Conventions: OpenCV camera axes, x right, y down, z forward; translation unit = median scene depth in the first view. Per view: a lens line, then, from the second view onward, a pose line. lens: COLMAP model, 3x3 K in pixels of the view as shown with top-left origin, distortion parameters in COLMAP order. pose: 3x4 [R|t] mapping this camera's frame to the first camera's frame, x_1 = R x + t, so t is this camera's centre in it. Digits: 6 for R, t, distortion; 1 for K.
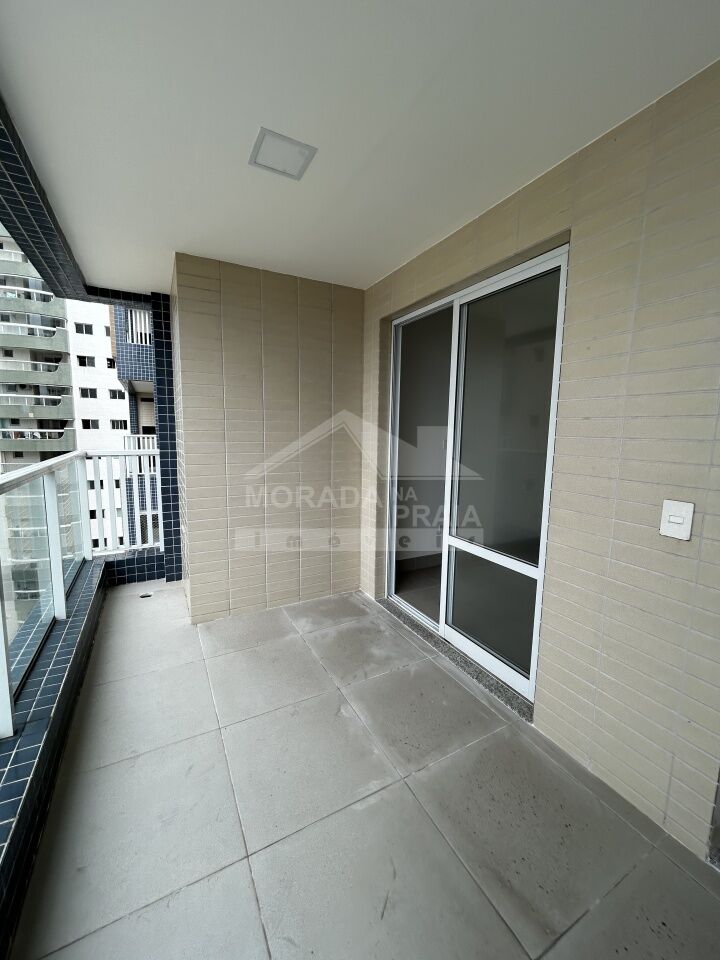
lens RADIAL K [[387.4, 0, 361.7], [0, 387.4, 479.4], [0, 0, 1]] dist [0.000847, 0.000978]
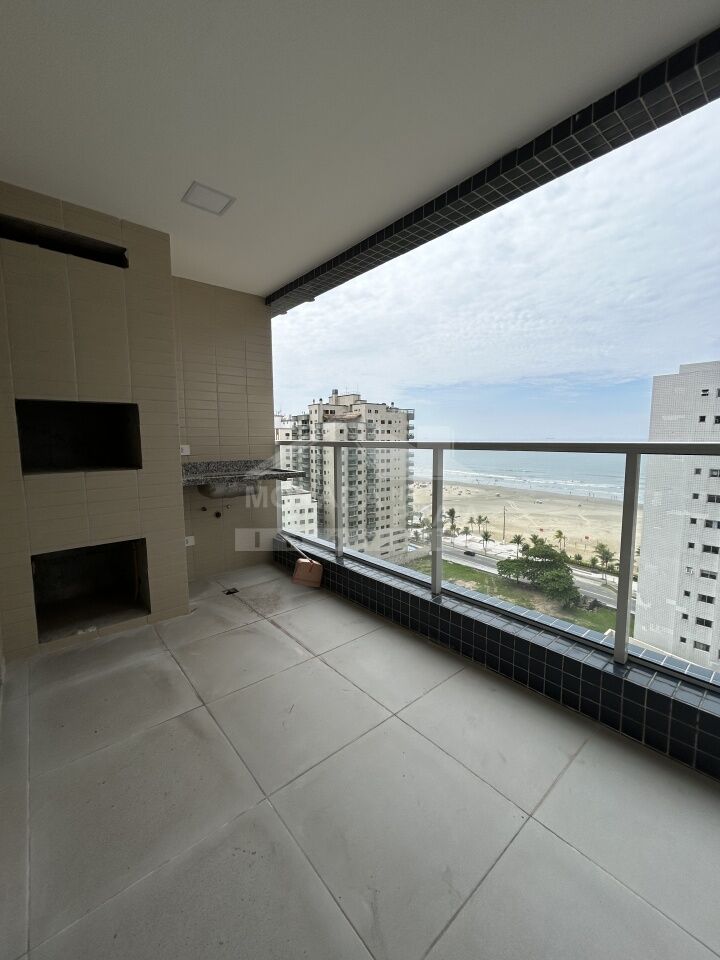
lens RADIAL K [[387.4, 0, 362.1], [0, 387.4, 478.1], [0, 0, 1]] dist [0.000847, 0.000978]
pose [[-0.977272, 0.011163, -0.211693, 0.050812], [-0.036816, 0.974500, 0.221347, -0.065385], [0.208766, 0.224110, -0.951941, 1.152543]]
